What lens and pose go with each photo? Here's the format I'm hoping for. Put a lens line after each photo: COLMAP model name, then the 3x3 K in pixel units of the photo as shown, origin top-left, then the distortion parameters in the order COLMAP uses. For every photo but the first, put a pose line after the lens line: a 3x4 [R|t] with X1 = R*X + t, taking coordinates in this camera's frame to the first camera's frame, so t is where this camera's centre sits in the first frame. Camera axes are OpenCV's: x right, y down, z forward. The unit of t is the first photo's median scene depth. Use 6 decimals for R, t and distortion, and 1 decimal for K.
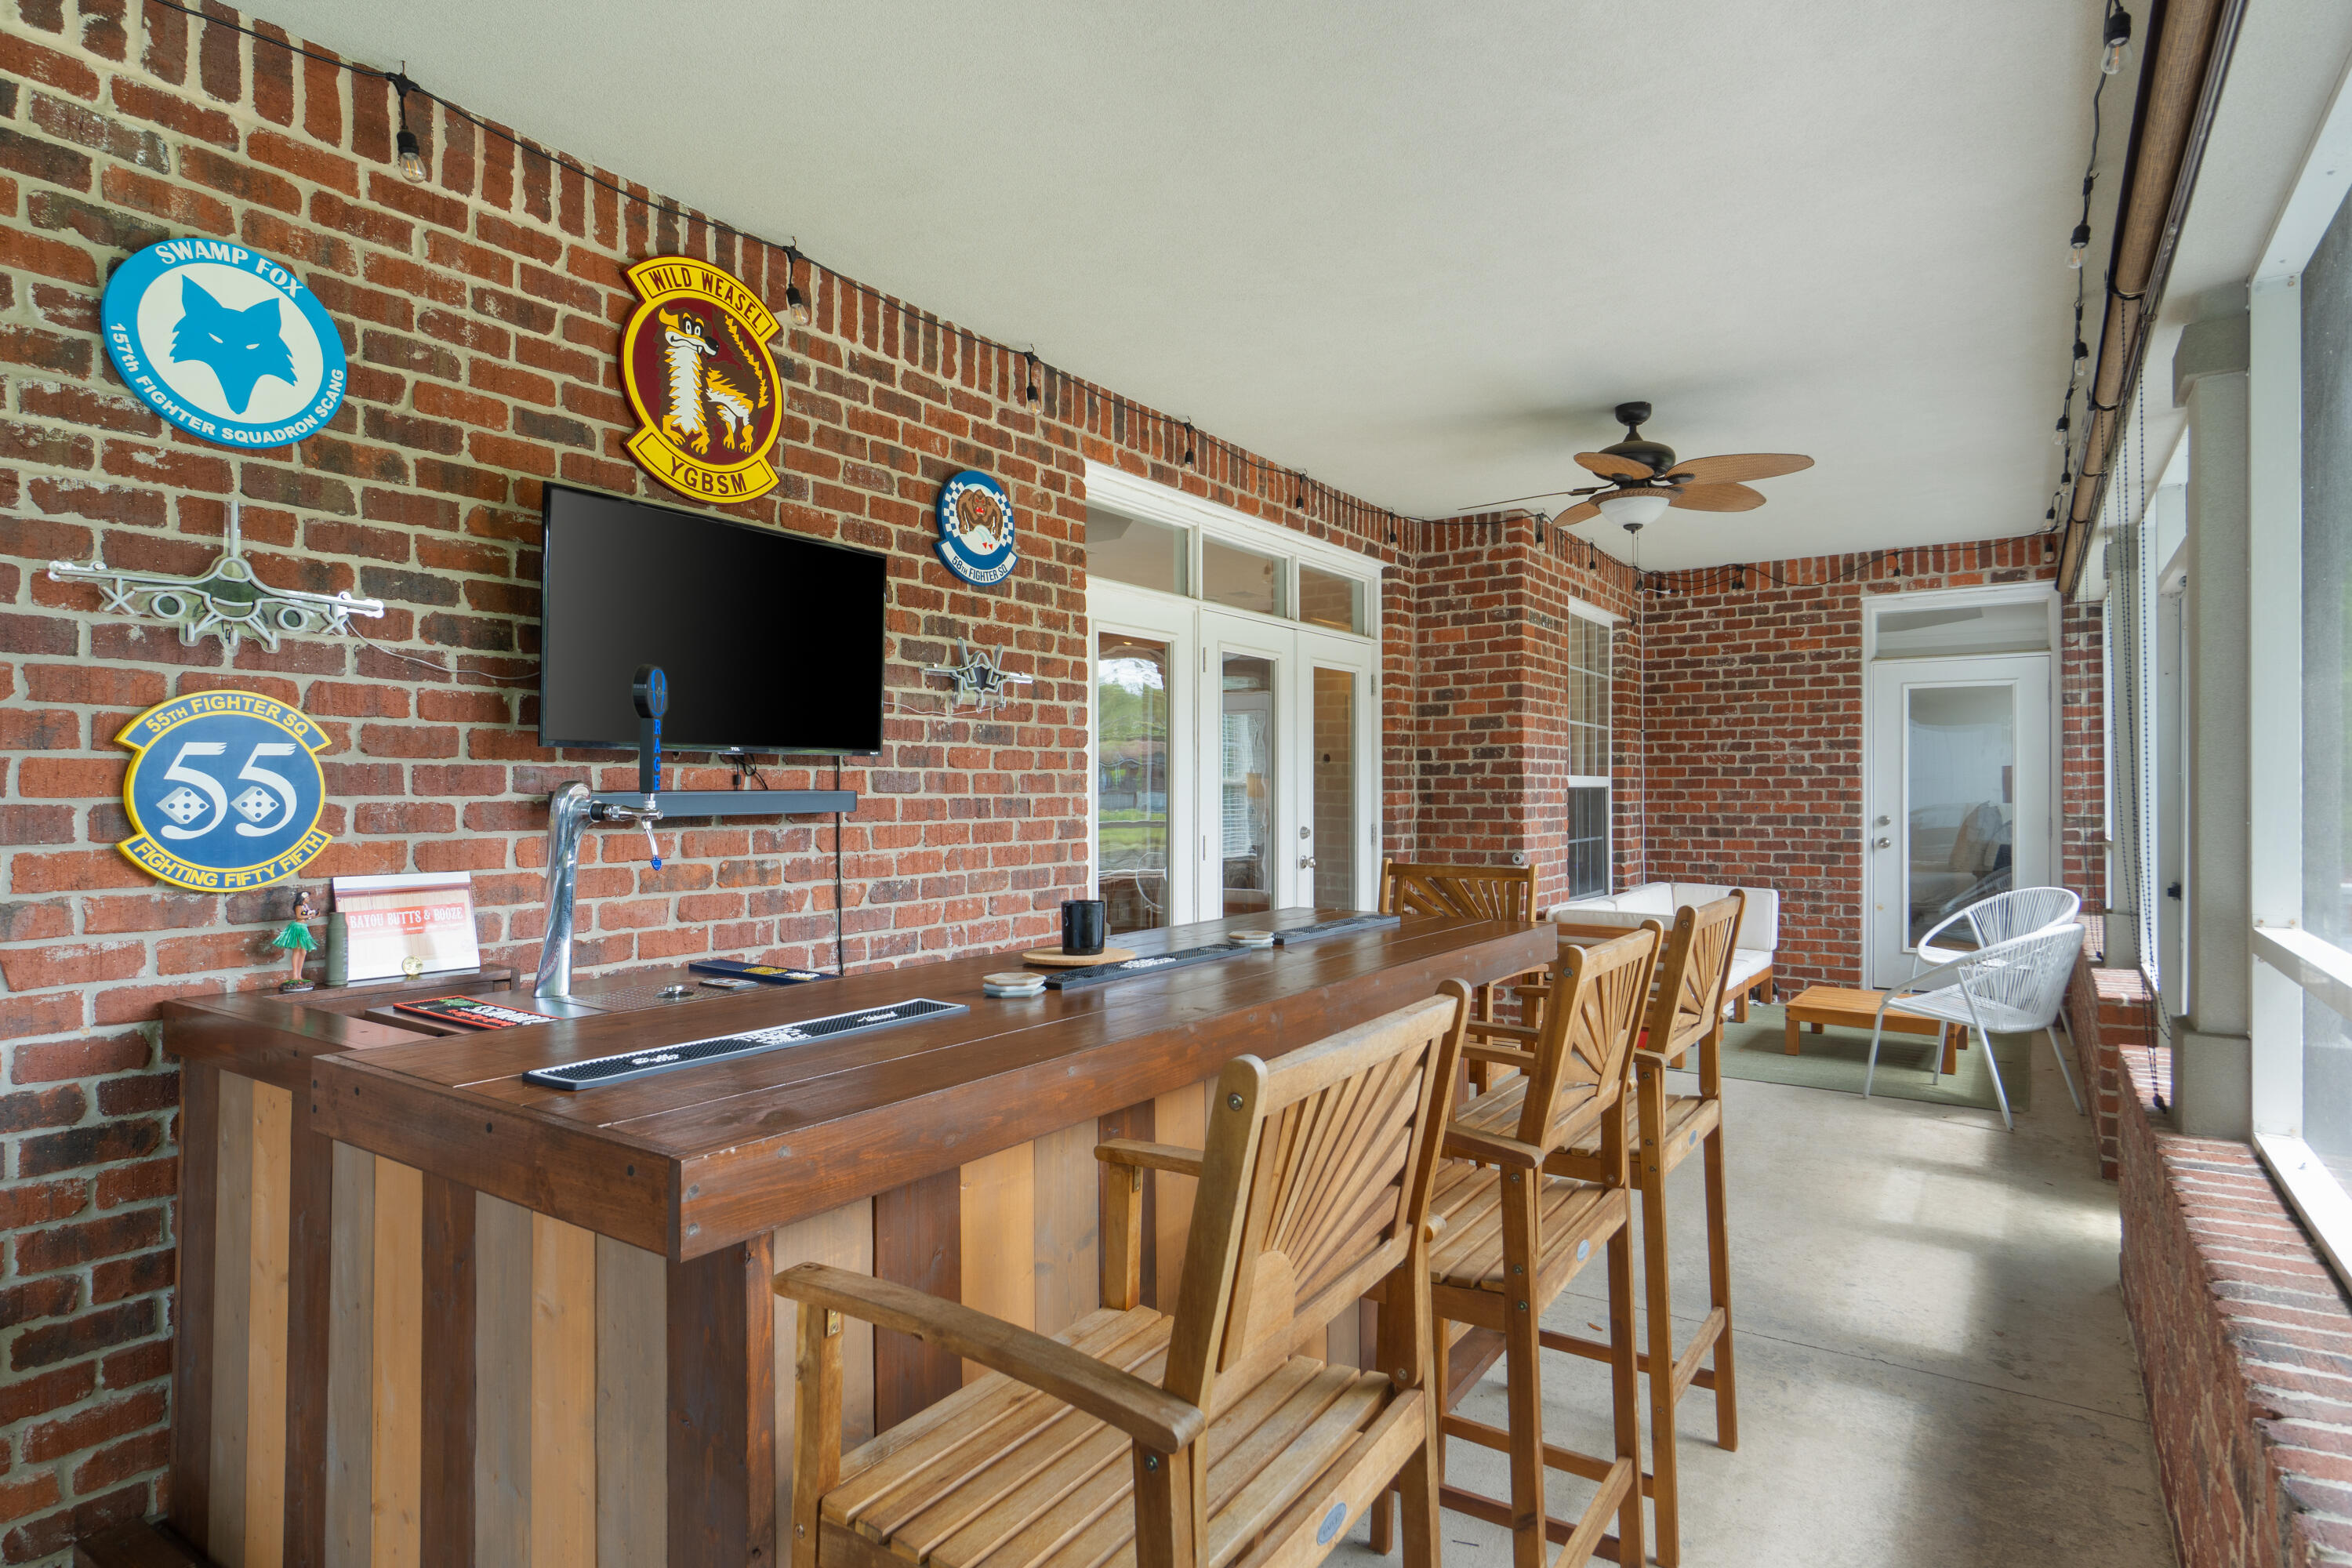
lens RADIAL K [[1245.2, 0, 1176.0], [0, 1245.2, 784.0], [0, 0, 1]] dist [-0.002041, -0.000341]
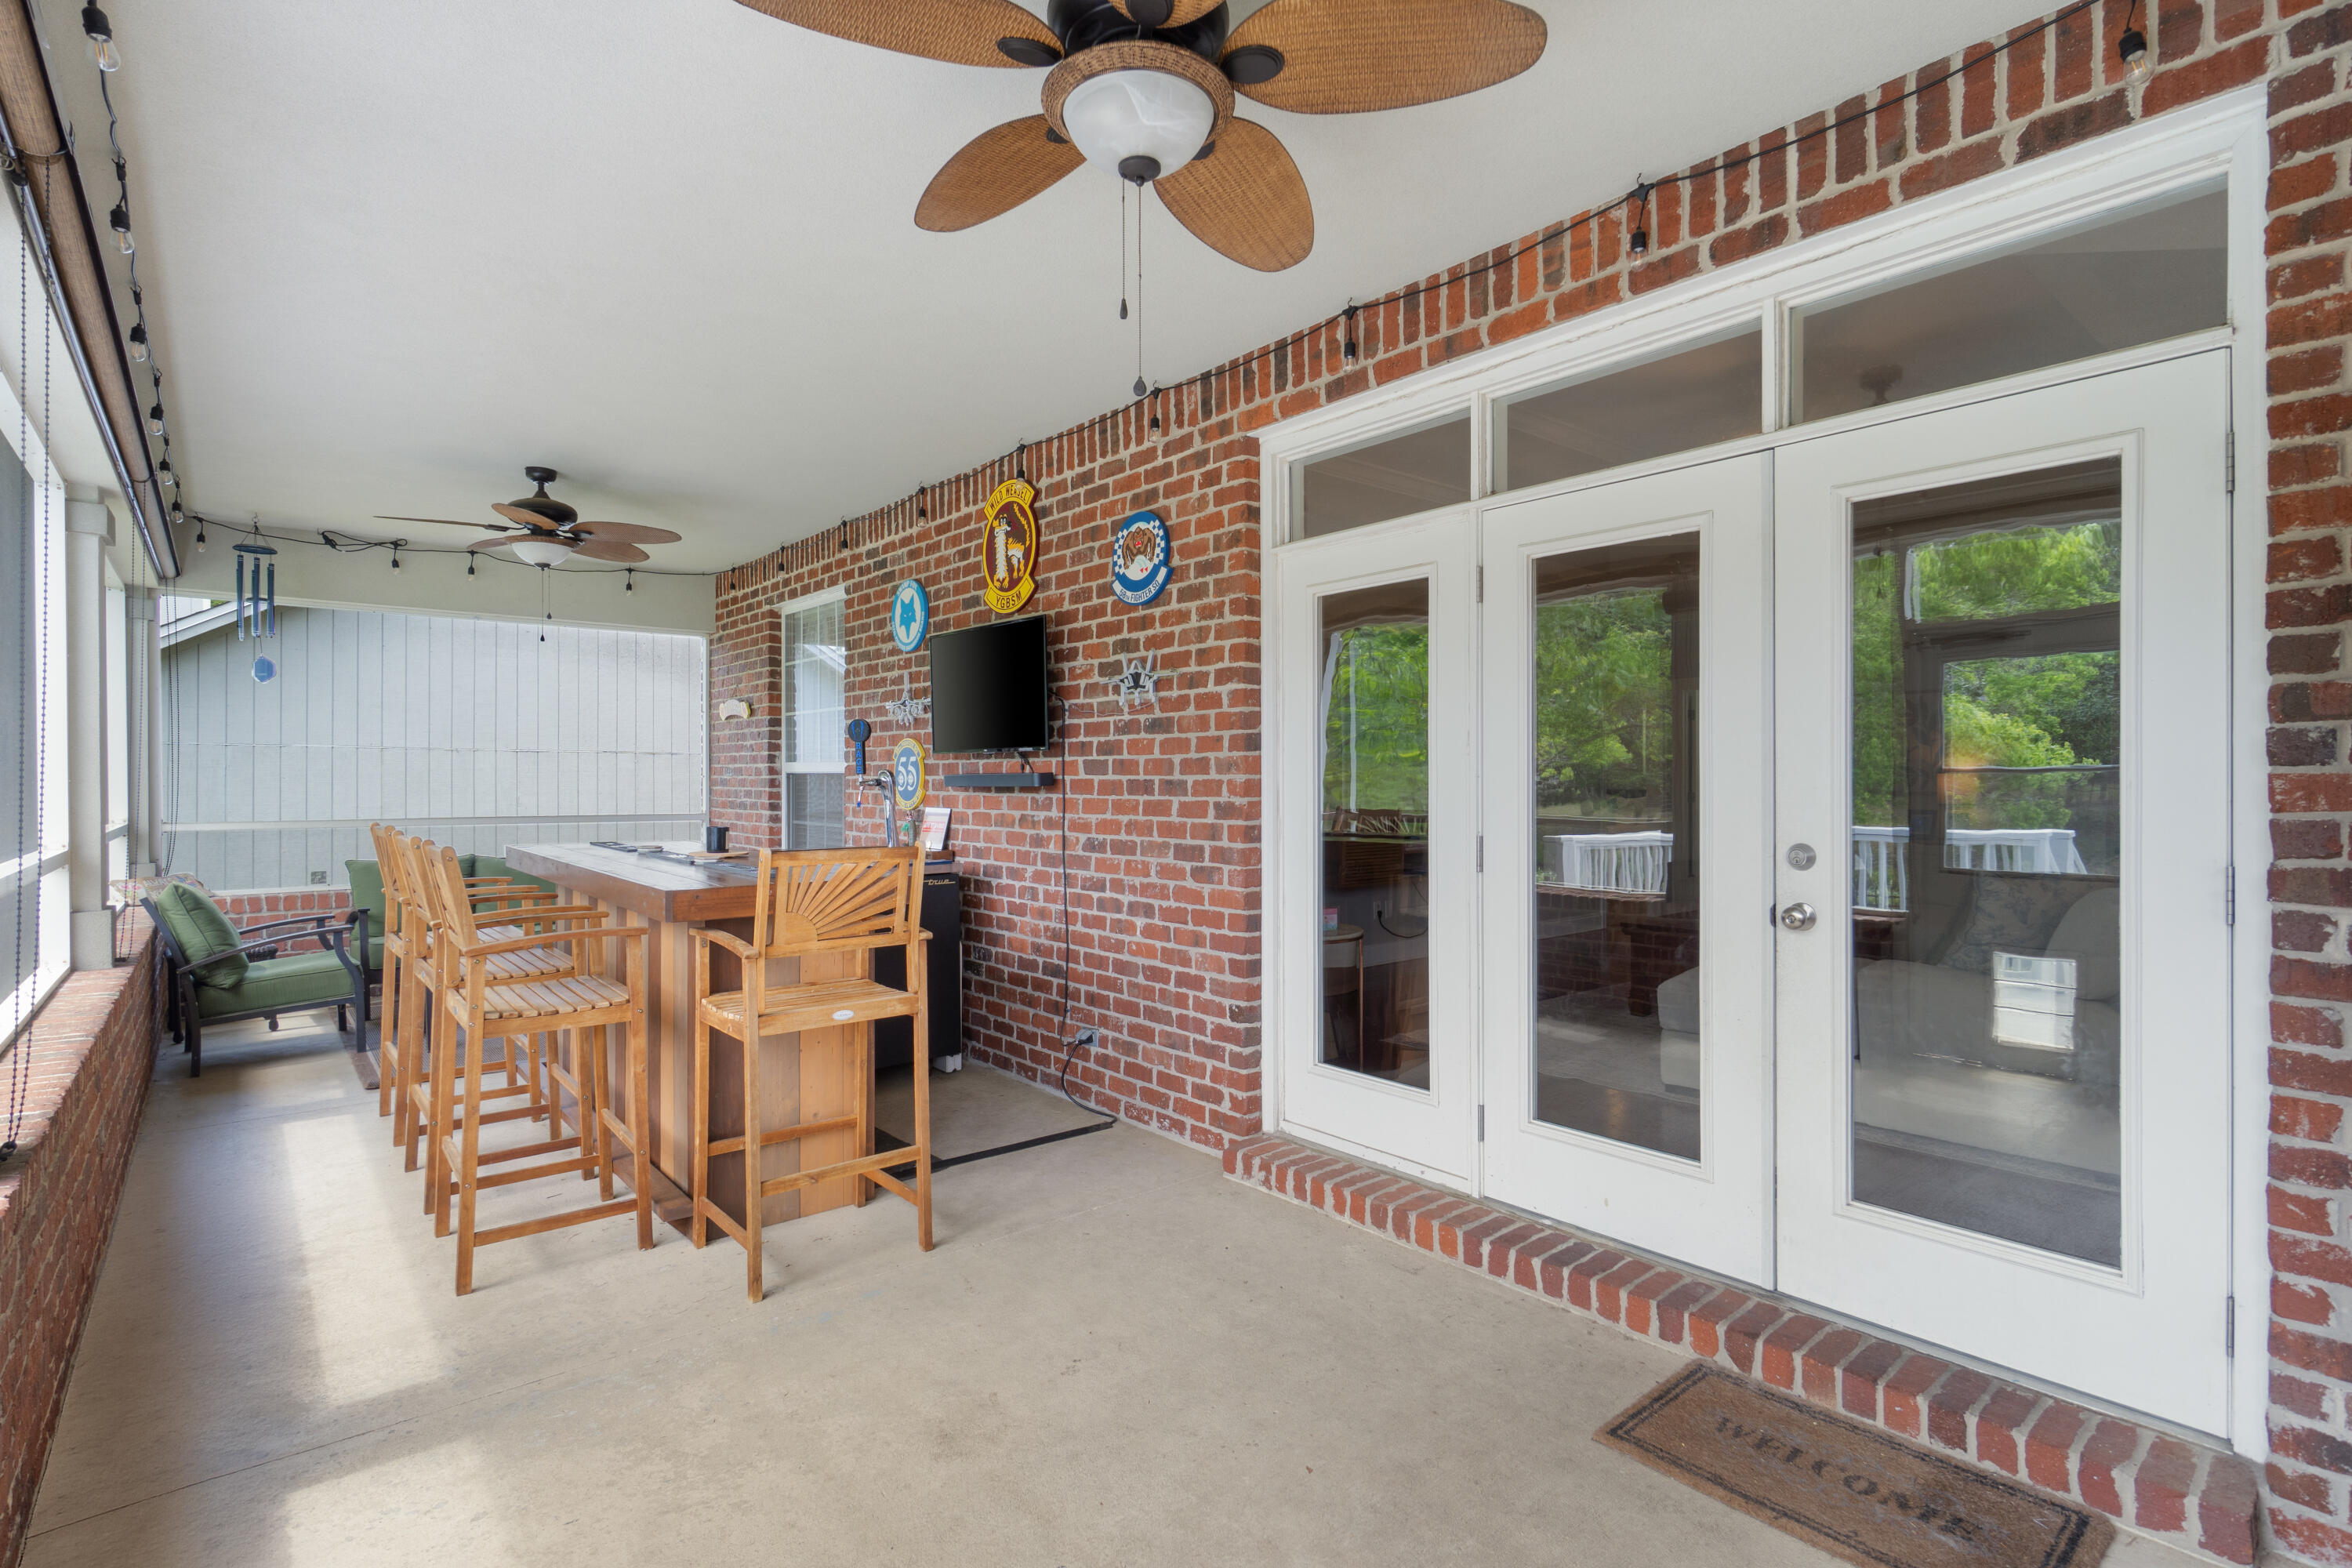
lens RADIAL K [[1127.6, 0, 1176.0], [0, 1127.6, 784.0], [0, 0, 1]] dist [0.016388, 0.000039]
pose [[-0.278011, 0.006358, -0.960557, 0.908783], [0.004378, 0.999976, 0.005352, 0.010512], [0.960568, -0.002718, -0.278032, 1.357963]]
